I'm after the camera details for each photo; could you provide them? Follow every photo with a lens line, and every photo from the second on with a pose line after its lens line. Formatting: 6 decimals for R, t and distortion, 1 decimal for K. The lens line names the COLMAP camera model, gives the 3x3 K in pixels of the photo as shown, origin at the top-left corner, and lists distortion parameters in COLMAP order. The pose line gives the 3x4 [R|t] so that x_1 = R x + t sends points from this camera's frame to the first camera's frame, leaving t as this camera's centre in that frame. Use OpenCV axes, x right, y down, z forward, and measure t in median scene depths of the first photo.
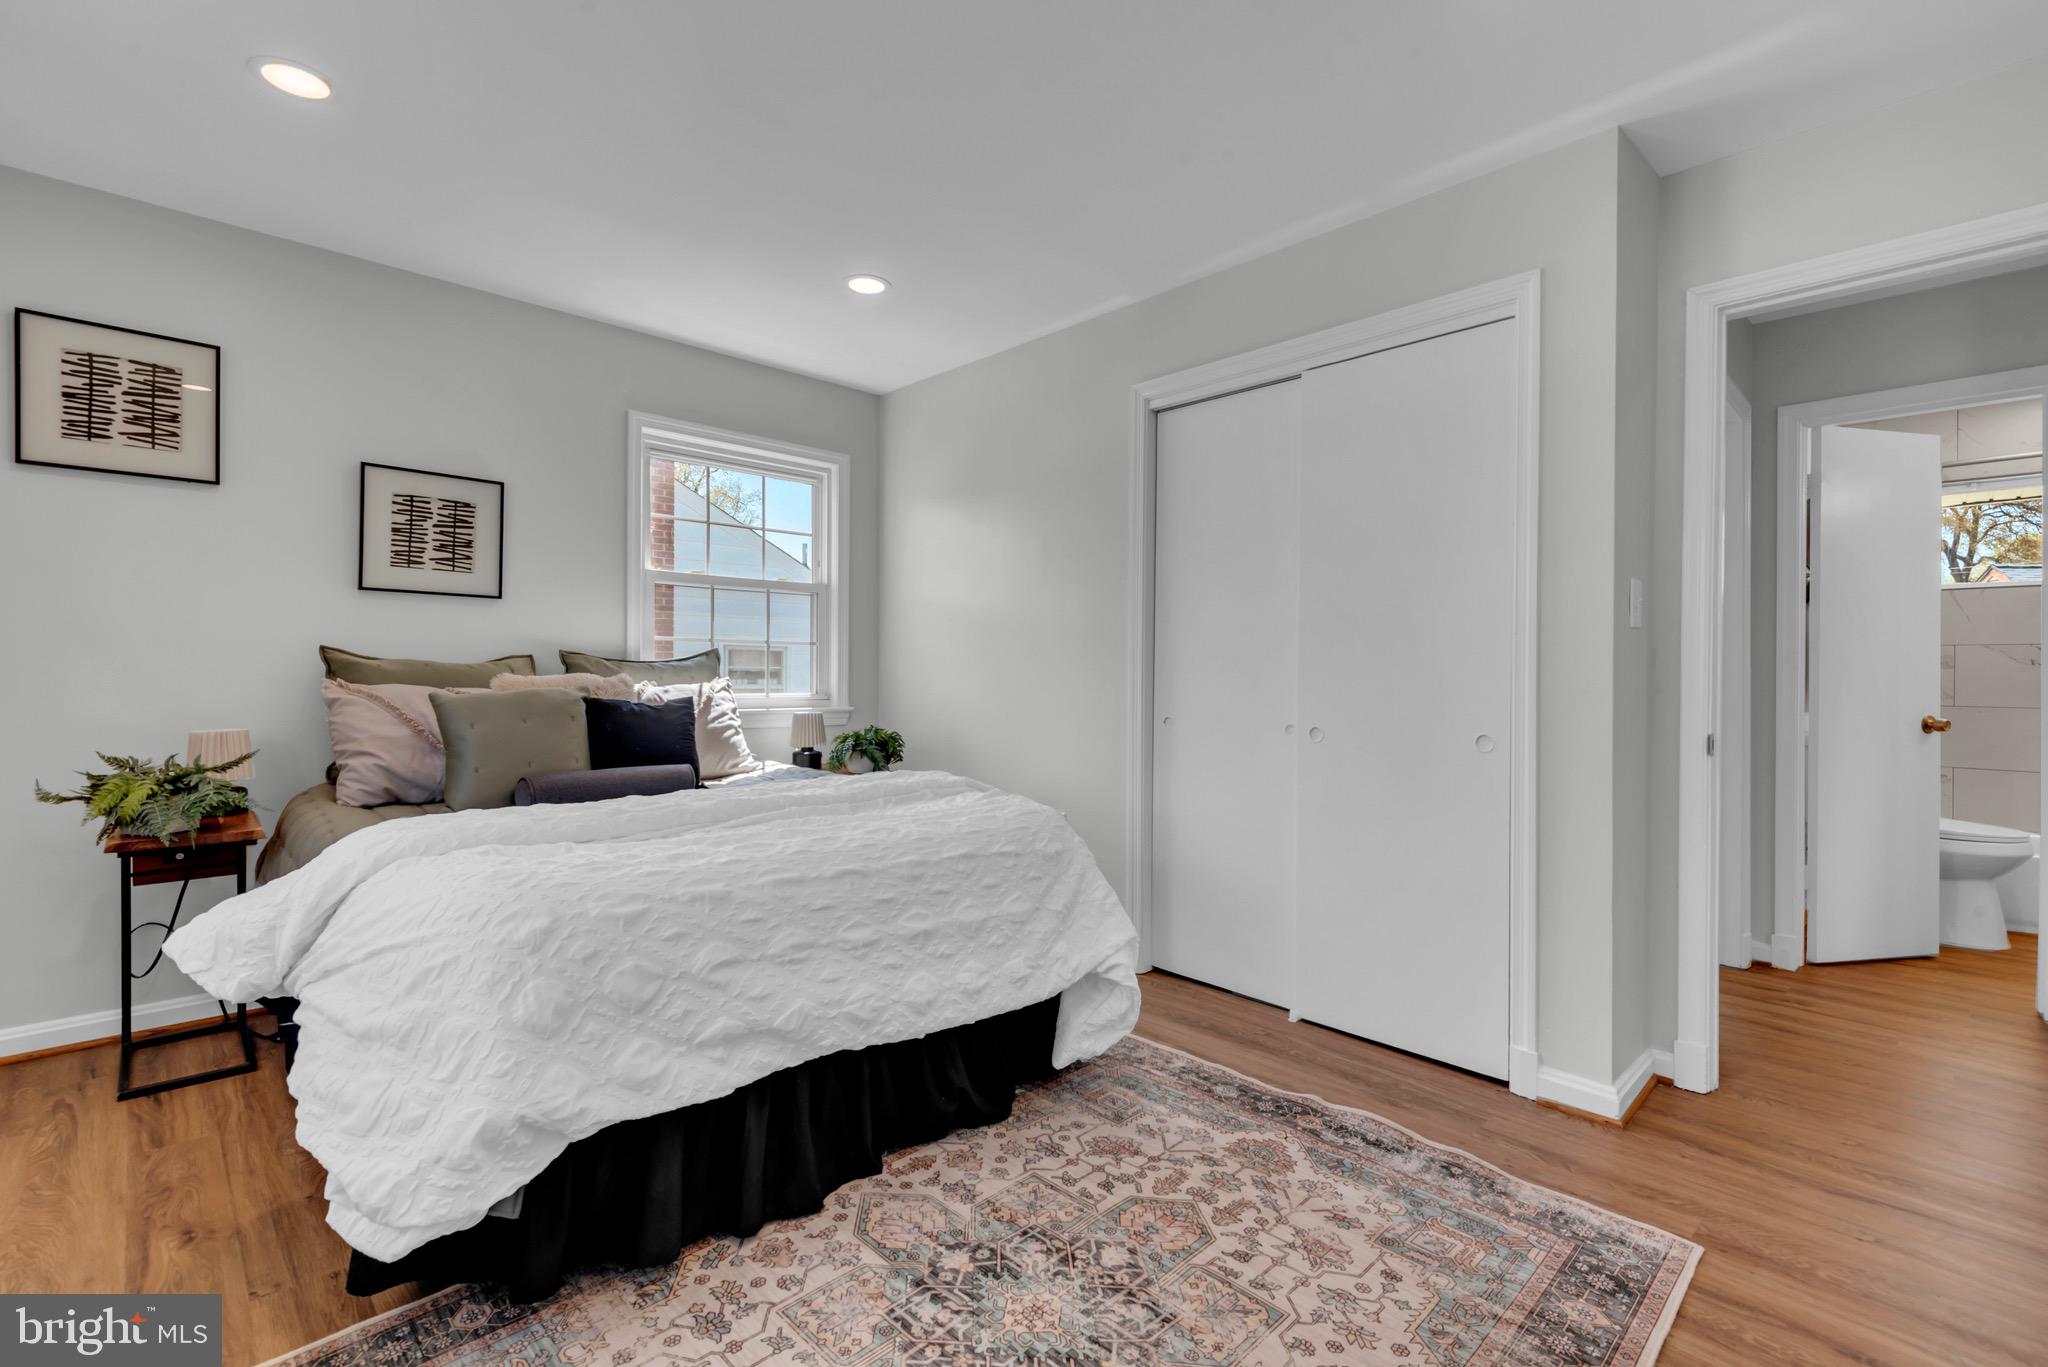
lens RADIAL K [[919.1, 0, 1014.8], [0, 919.1, 672.9], [0, 0, 1]] dist [0.038038, -0.017265]
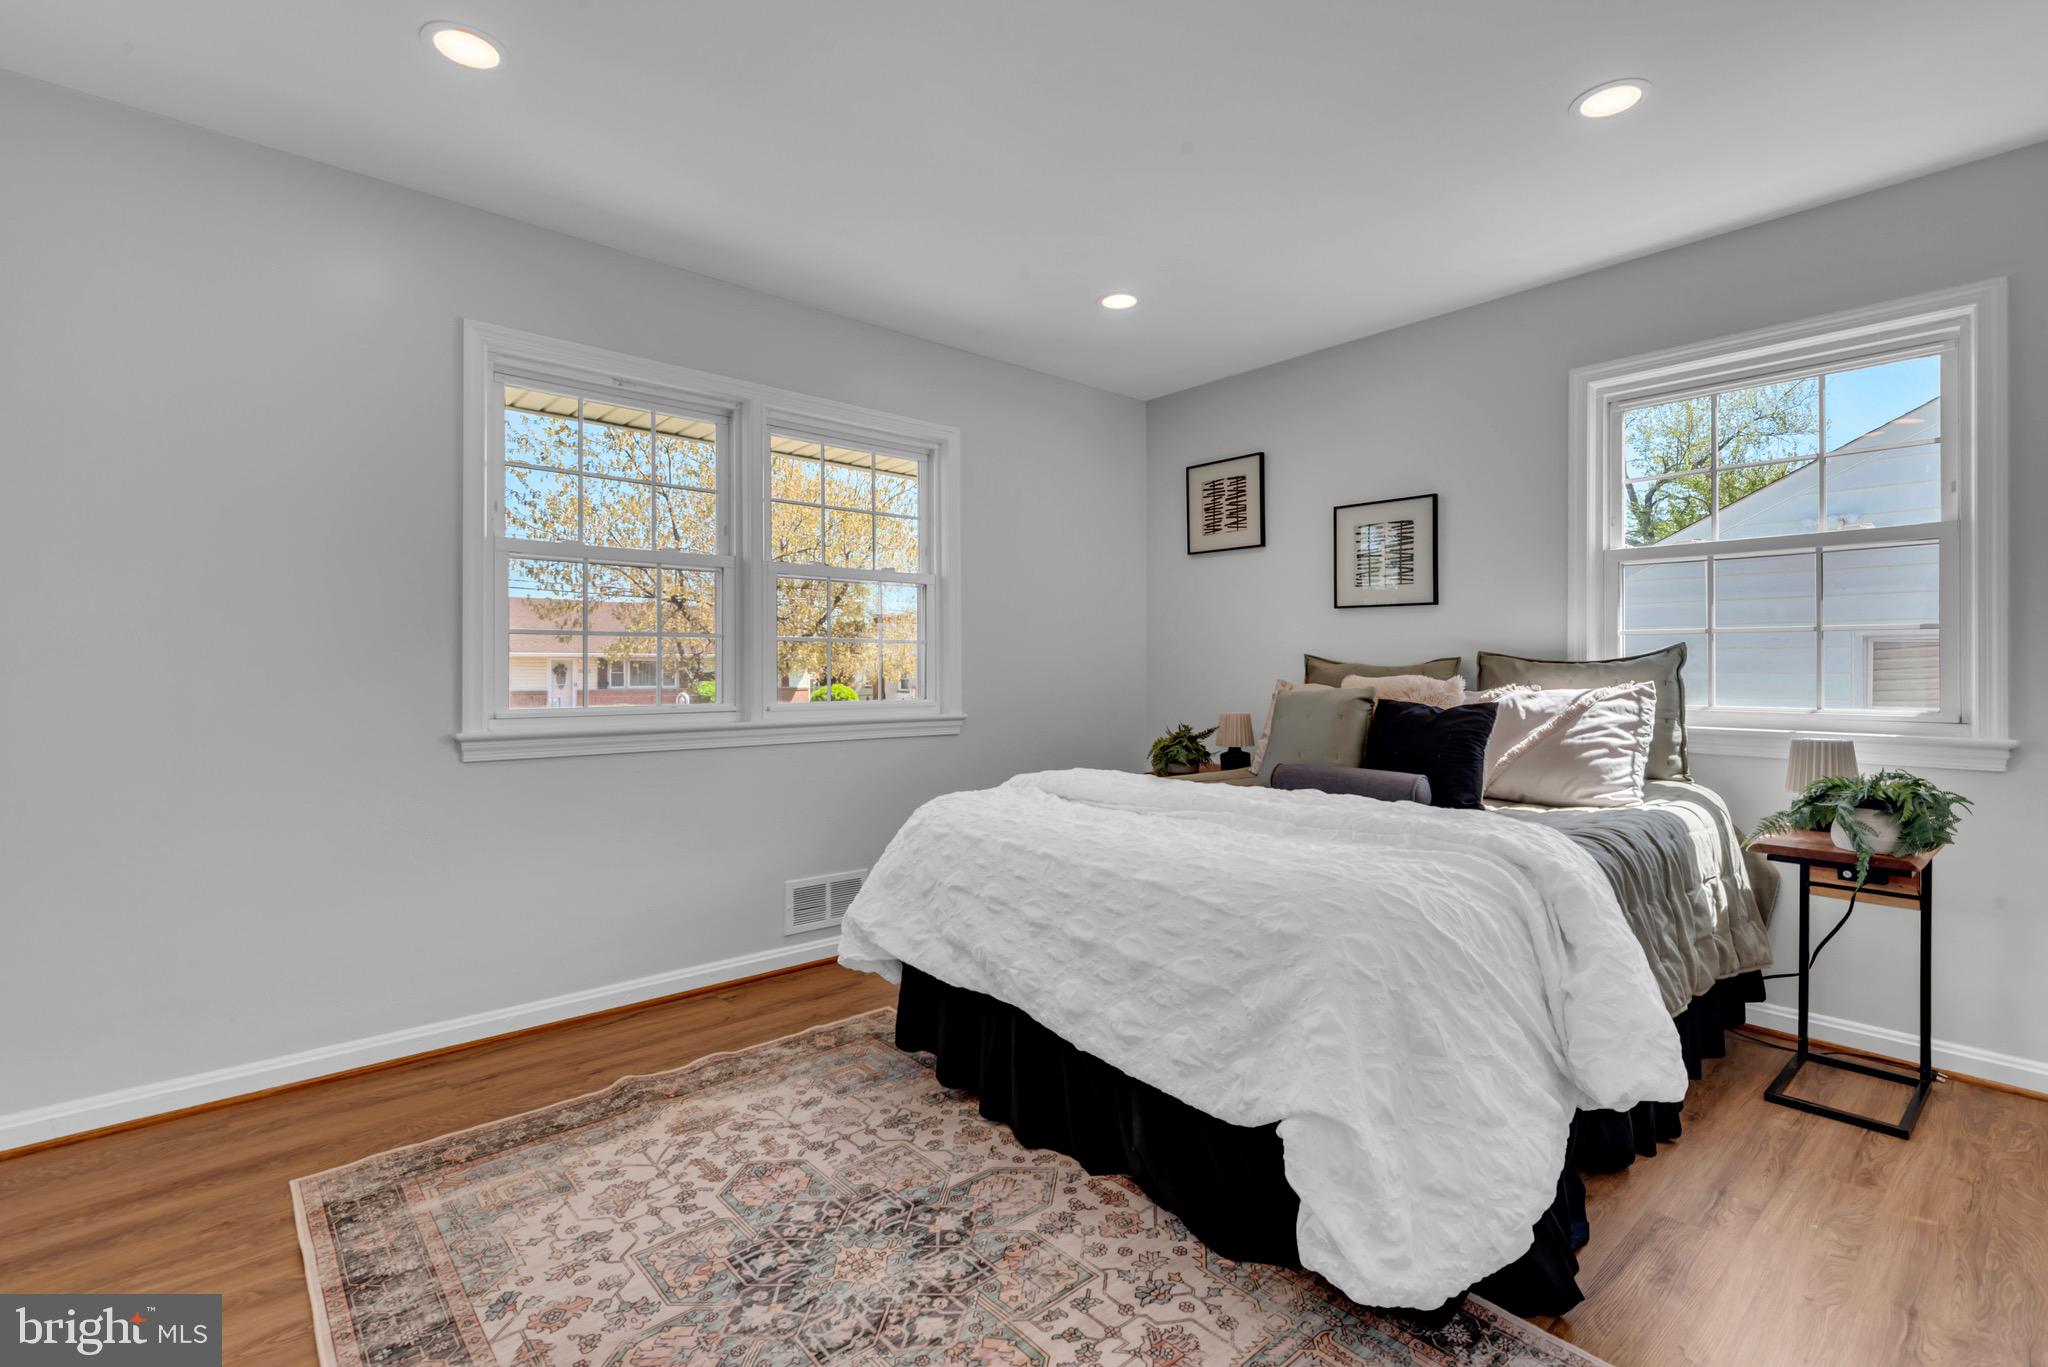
lens RADIAL K [[919.1, 0, 1014.8], [0, 919.1, 672.9], [0, 0, 1]] dist [0.038038, -0.017265]
pose [[-0.040894, -0.003808, -0.999156, 0.869150], [-0.004760, 0.999982, -0.003616, 0.005062], [0.999152, 0.004608, -0.040911, 0.973362]]
